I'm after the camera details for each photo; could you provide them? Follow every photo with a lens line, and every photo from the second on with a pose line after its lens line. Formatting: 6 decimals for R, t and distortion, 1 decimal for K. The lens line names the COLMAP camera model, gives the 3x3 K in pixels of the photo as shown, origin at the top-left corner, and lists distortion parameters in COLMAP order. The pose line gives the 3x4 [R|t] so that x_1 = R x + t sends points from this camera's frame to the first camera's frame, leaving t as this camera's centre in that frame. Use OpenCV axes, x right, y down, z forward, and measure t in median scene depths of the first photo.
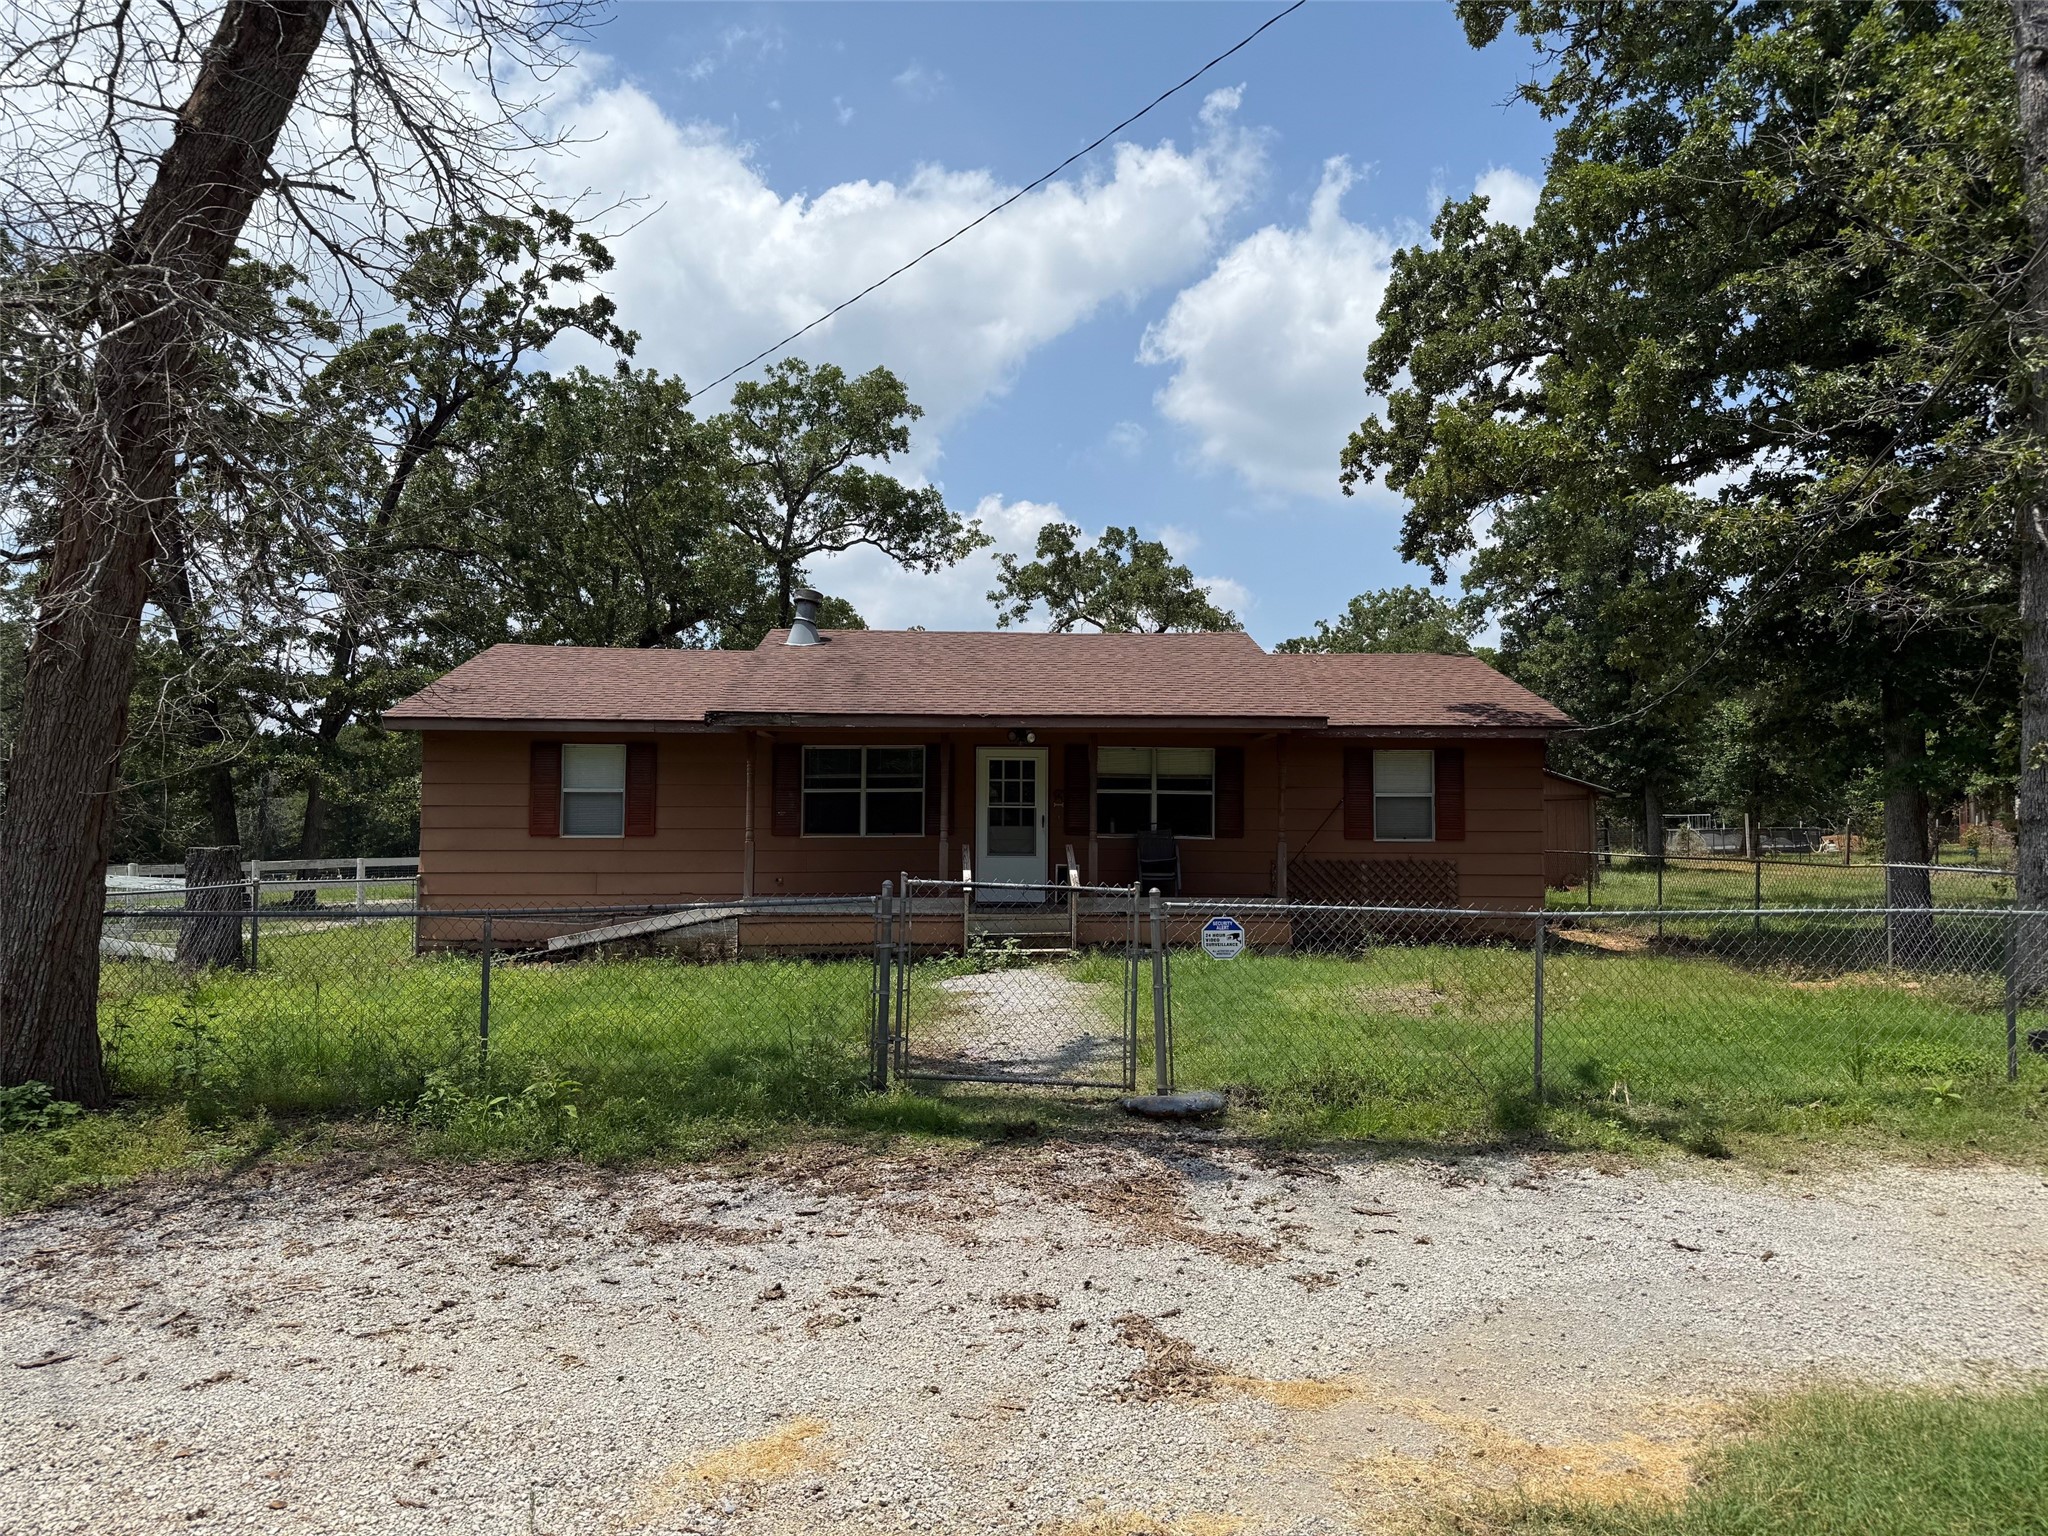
lens RADIAL K [[1386.2, 0, 1025.7], [0, 1386.2, 739.0], [0, 0, 1]] dist [0.077322, -0.148122]
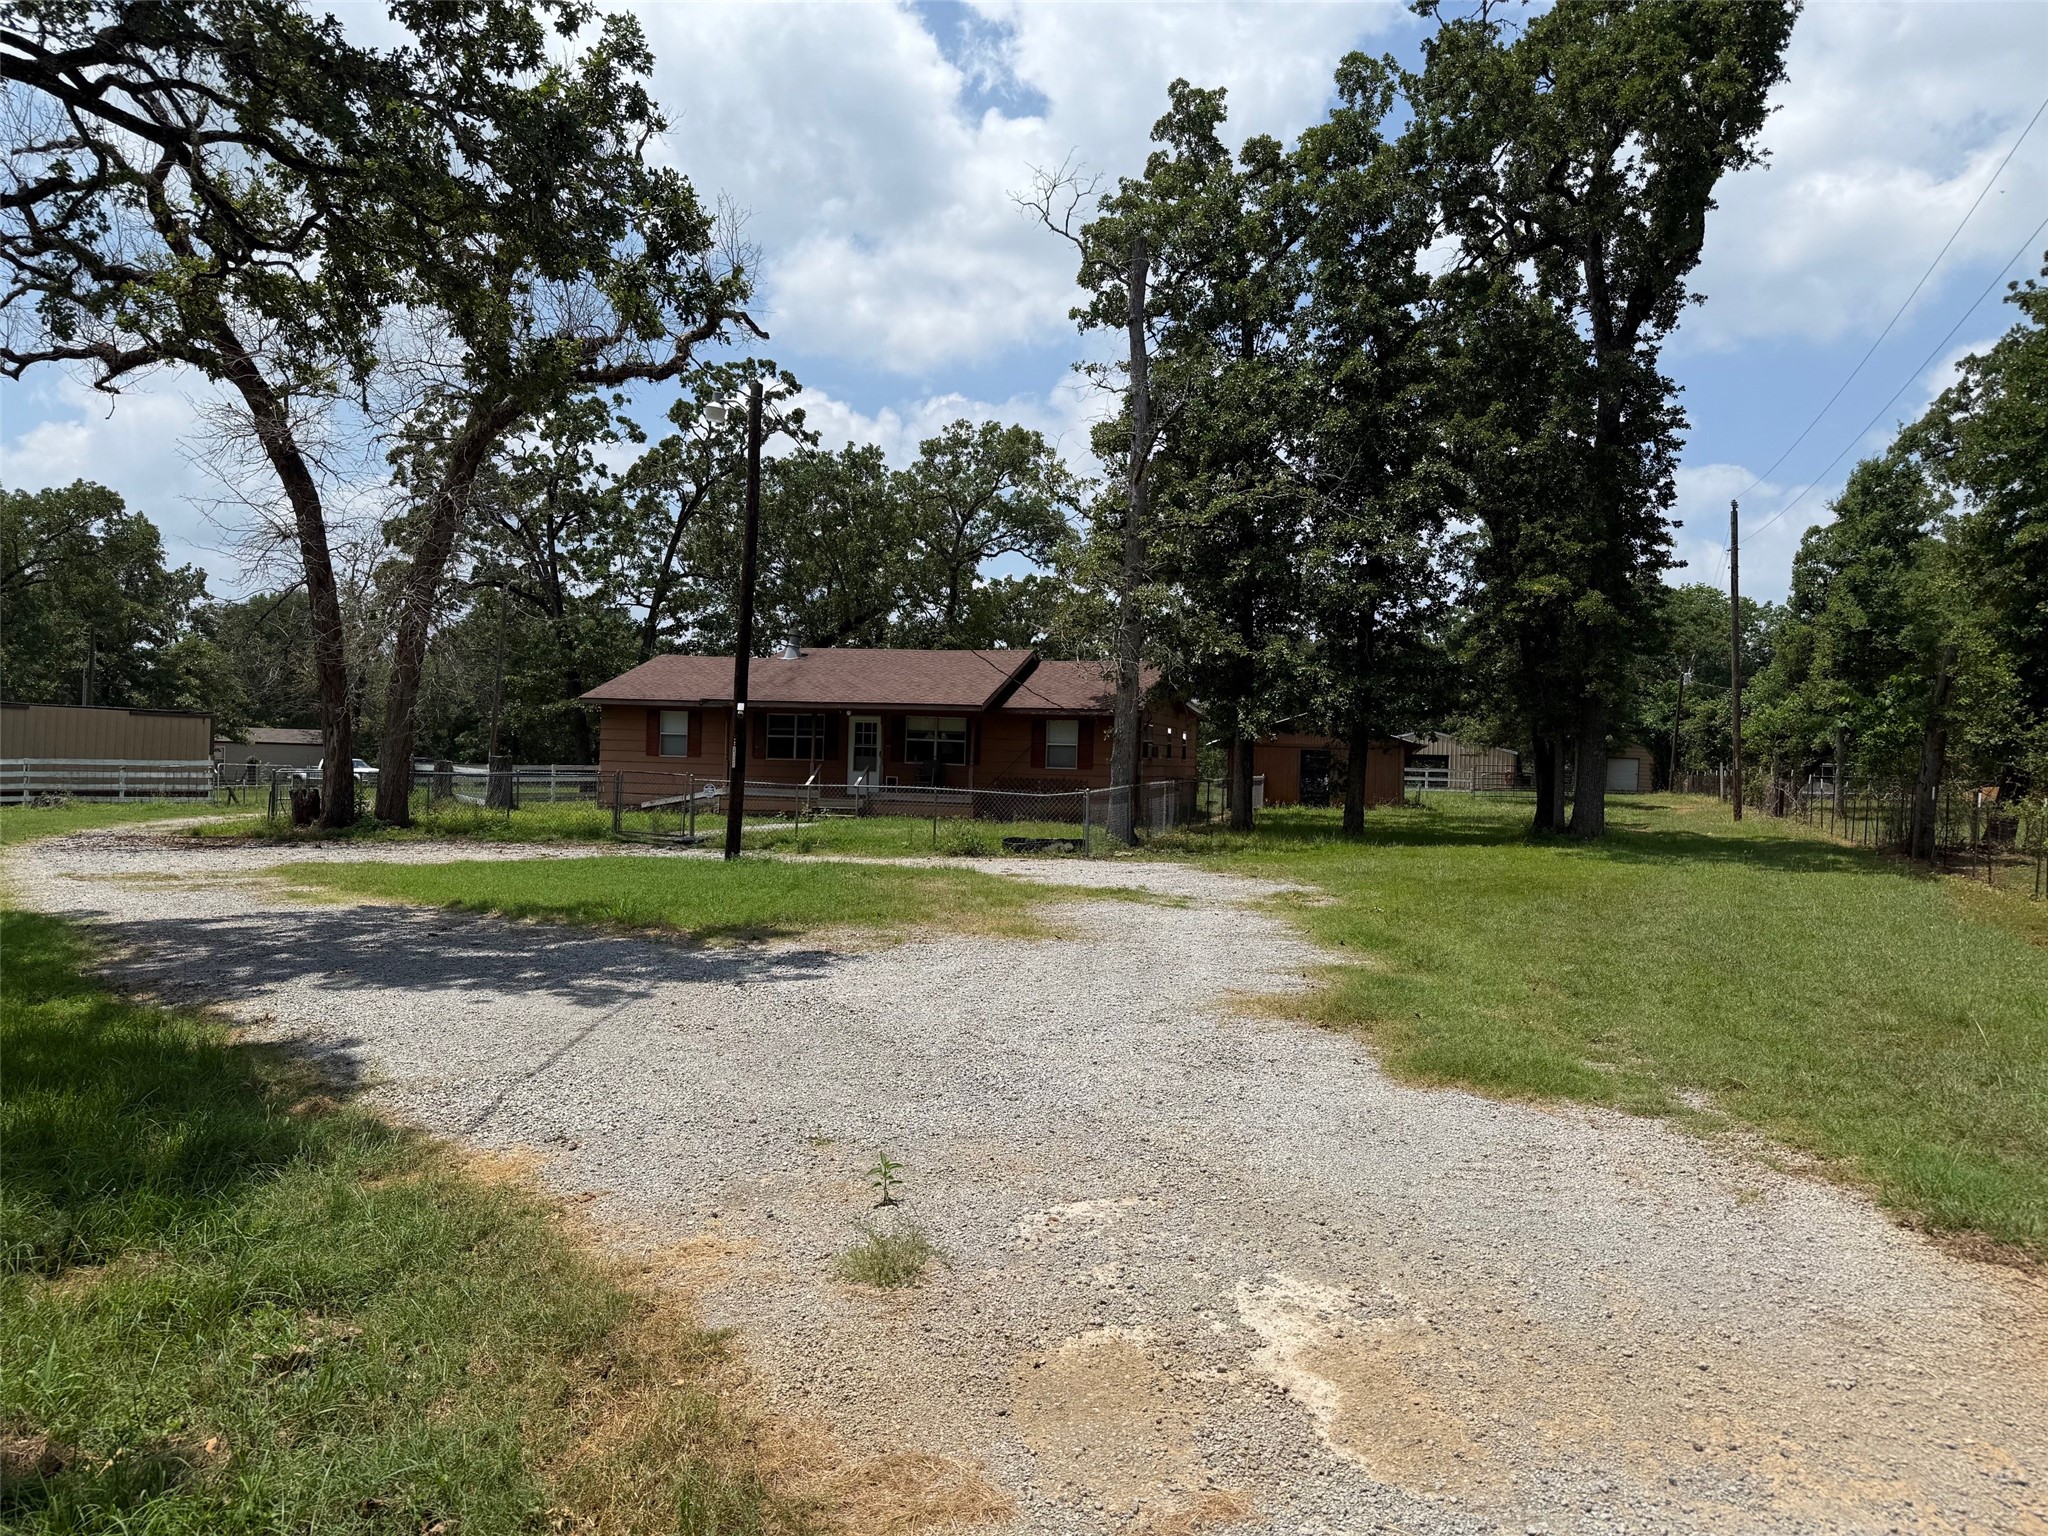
lens RADIAL K [[1429.7, 0, 1024.0], [0, 1429.7, 768.0], [0, 0, 1]] dist [0.017311, -0.032599]
pose [[0.953352, 0.019832, -0.301209, 0.720594], [-0.001313, 0.998102, 0.061561, -0.039994], [0.301859, -0.058294, 0.951569, -0.756645]]
